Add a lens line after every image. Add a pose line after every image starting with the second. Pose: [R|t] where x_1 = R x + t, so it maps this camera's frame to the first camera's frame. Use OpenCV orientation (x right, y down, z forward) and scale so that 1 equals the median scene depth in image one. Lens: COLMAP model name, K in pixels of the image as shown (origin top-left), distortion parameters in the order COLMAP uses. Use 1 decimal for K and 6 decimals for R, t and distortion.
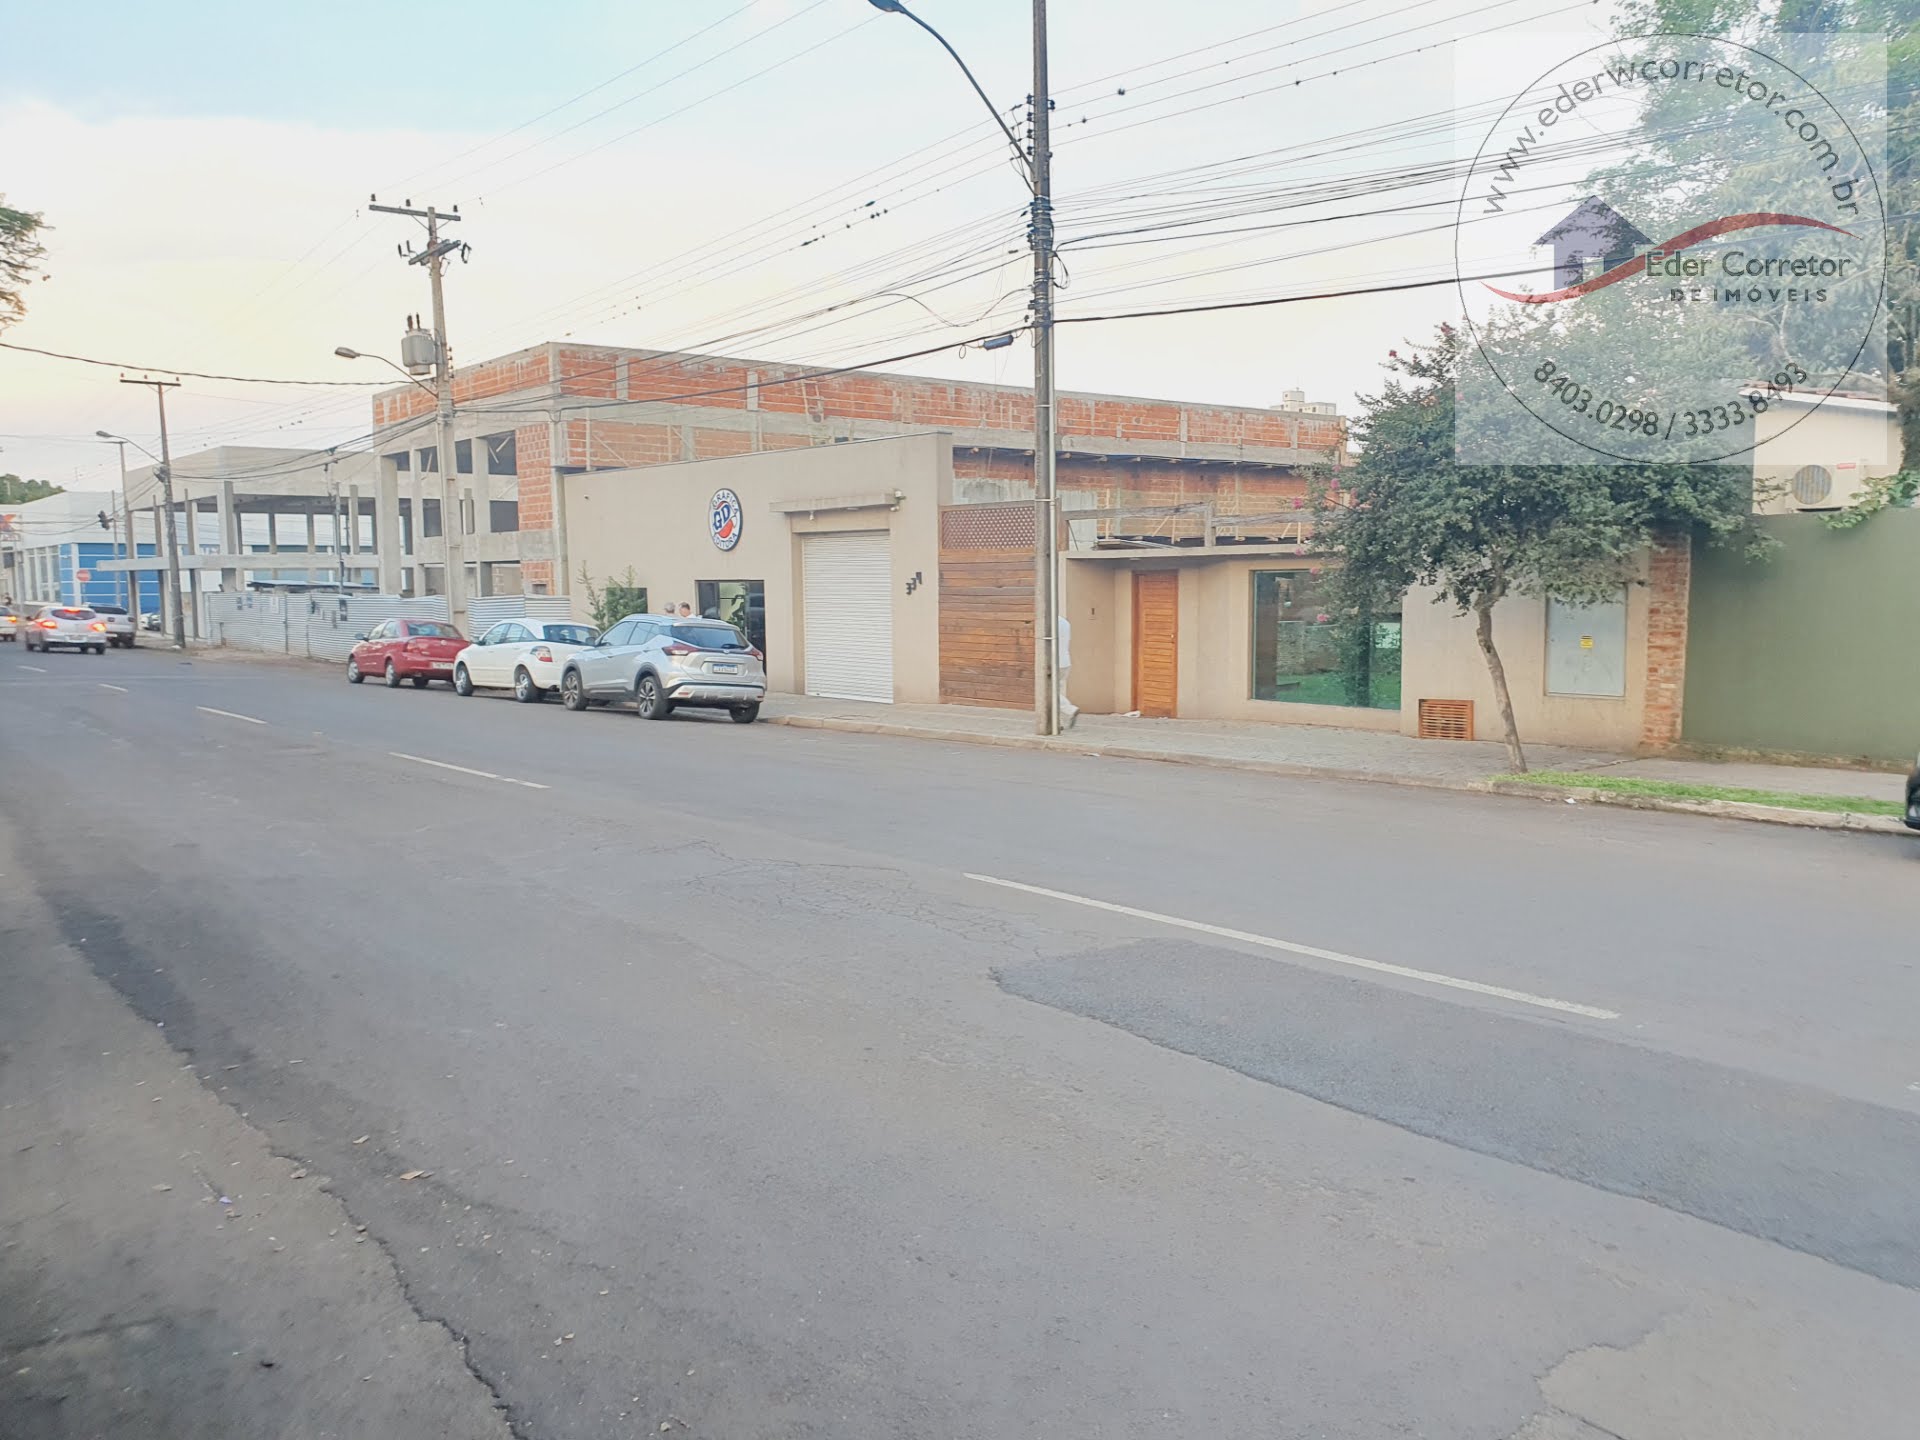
lens RADIAL K [[1484.6, 0, 987.3], [0, 1484.6, 725.8], [0, 0, 1]] dist [0.006151, -0.005624]
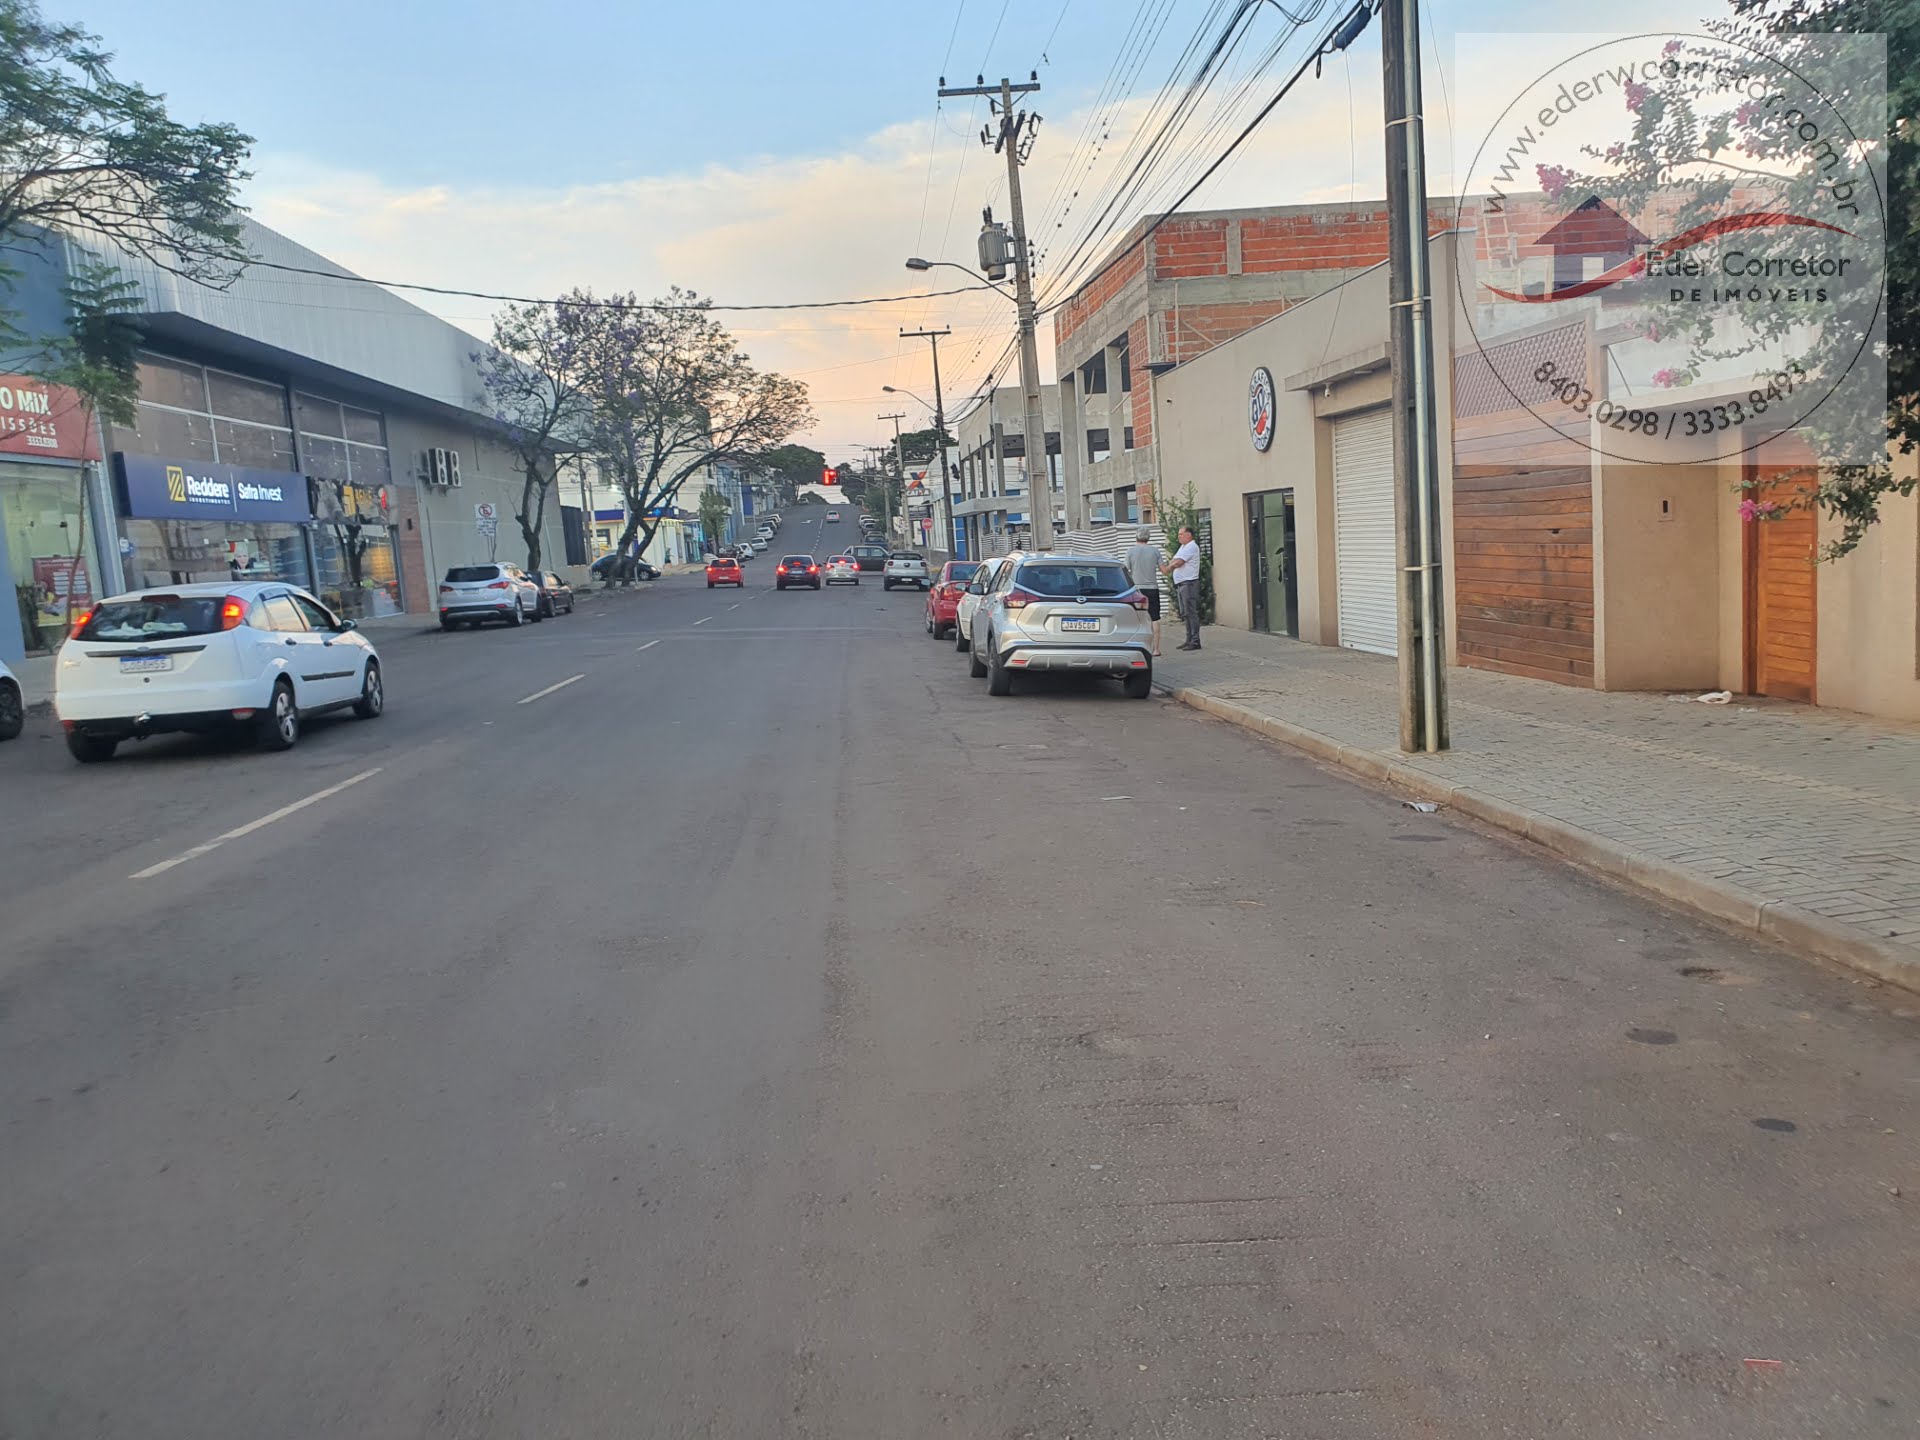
lens RADIAL K [[1490.6, 0, 1012.3], [0, 1490.6, 707.4], [0, 0, 1]] dist [0.071387, -0.092525]
pose [[0.829558, 0.014338, -0.558236, 0.124240], [0.009501, 0.999163, 0.039782, -0.018097], [0.558340, -0.038305, 0.828728, 0.261977]]
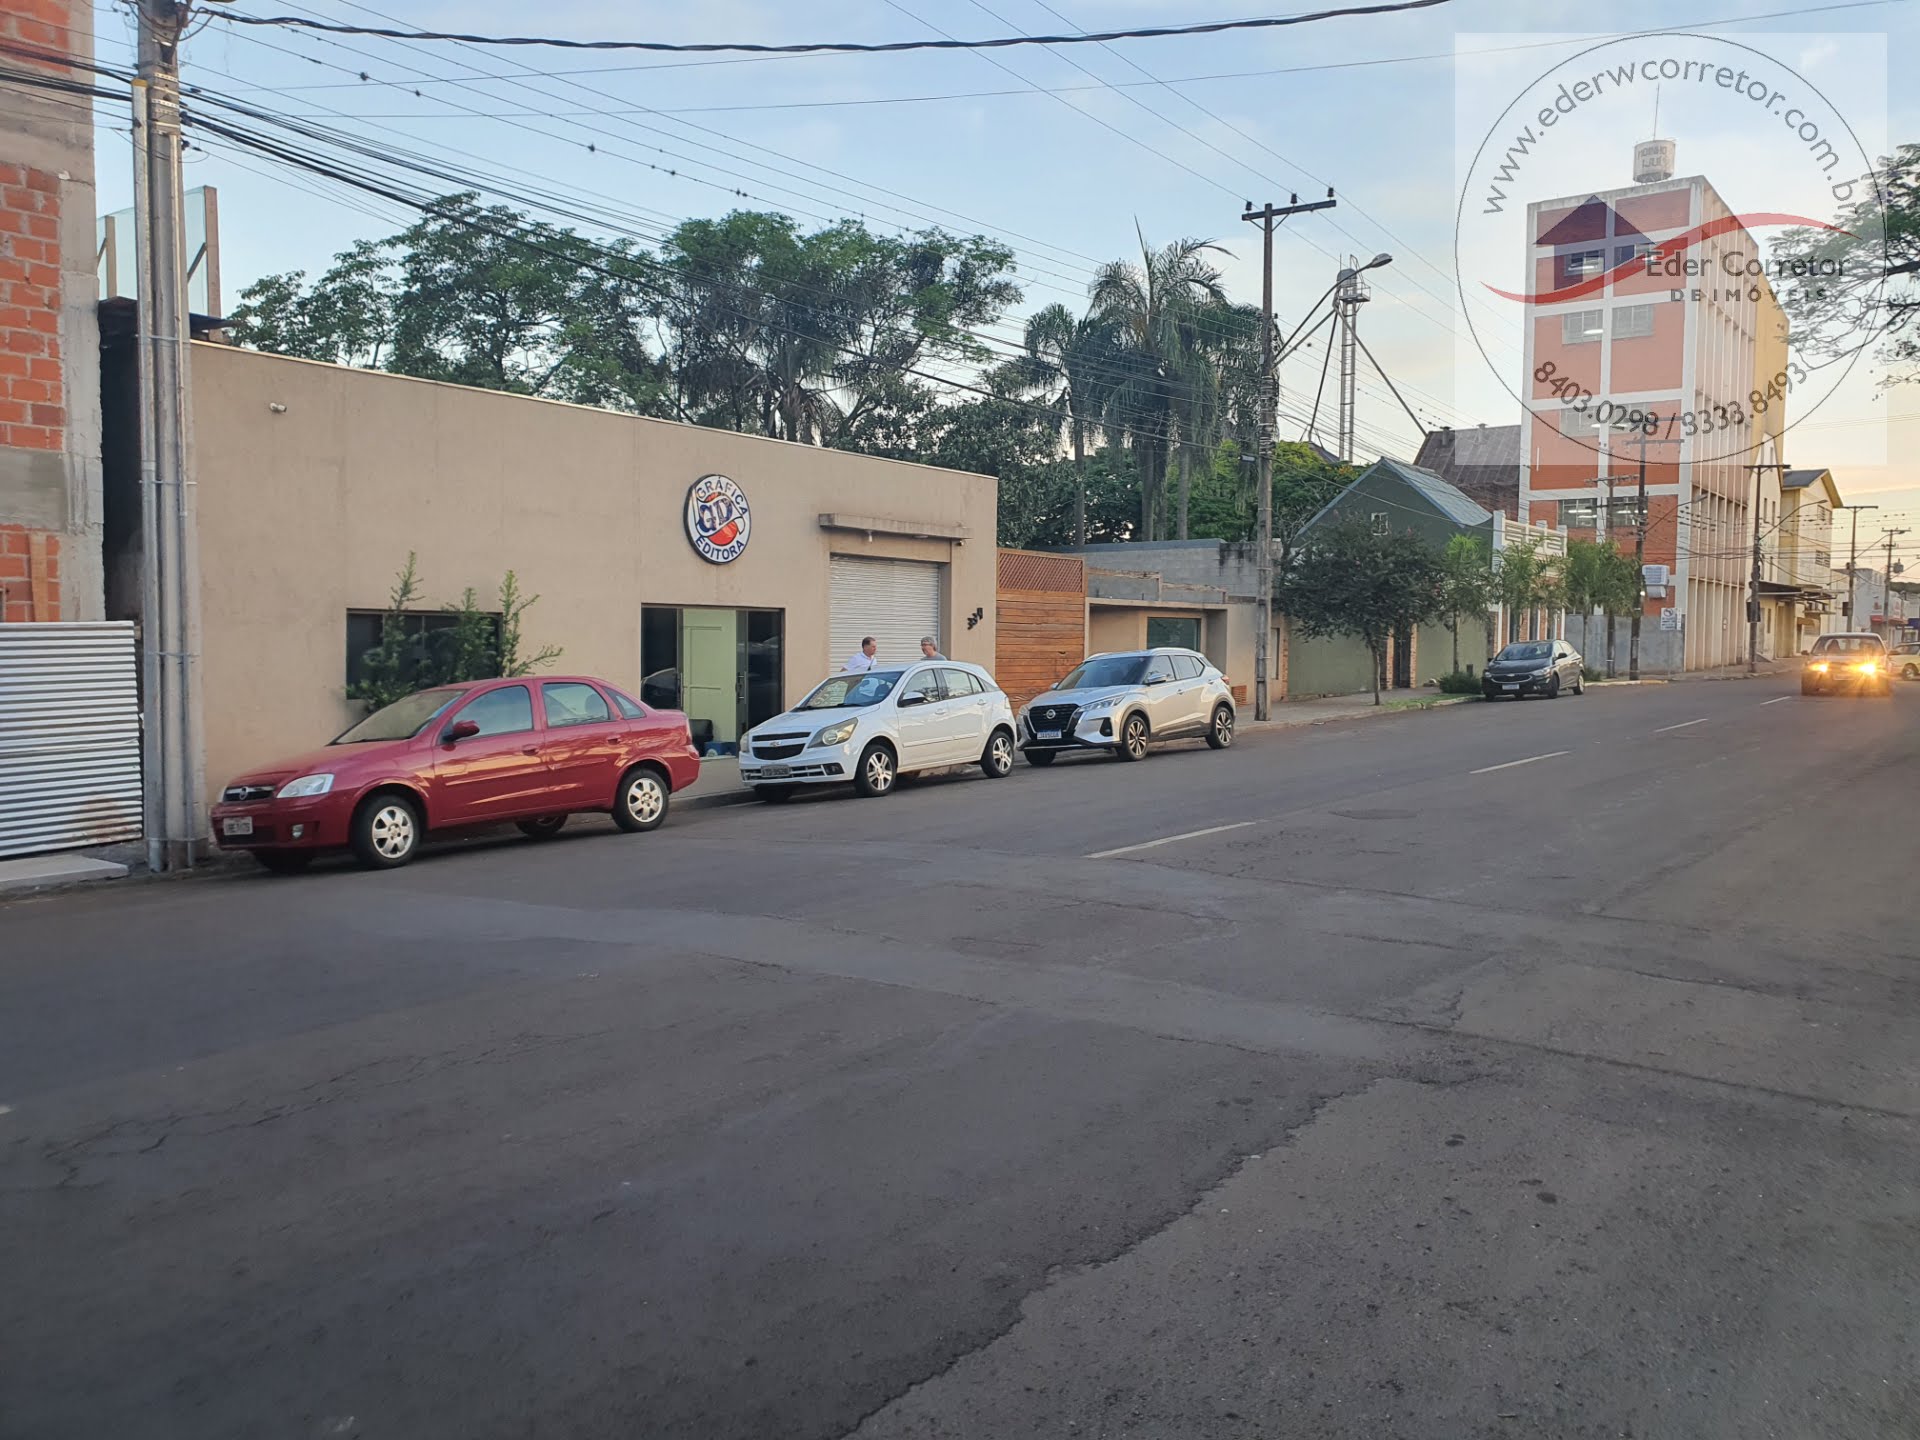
lens RADIAL K [[1520.6, 0, 971.6], [0, 1520.6, 724.2], [0, 0, 1]] dist [0.121367, -0.196365]
pose [[-0.246265, -0.051274, 0.967845, -0.788970], [0.089686, 0.993109, 0.075433, -0.076022], [-0.965044, 0.105379, -0.239970, 0.931855]]
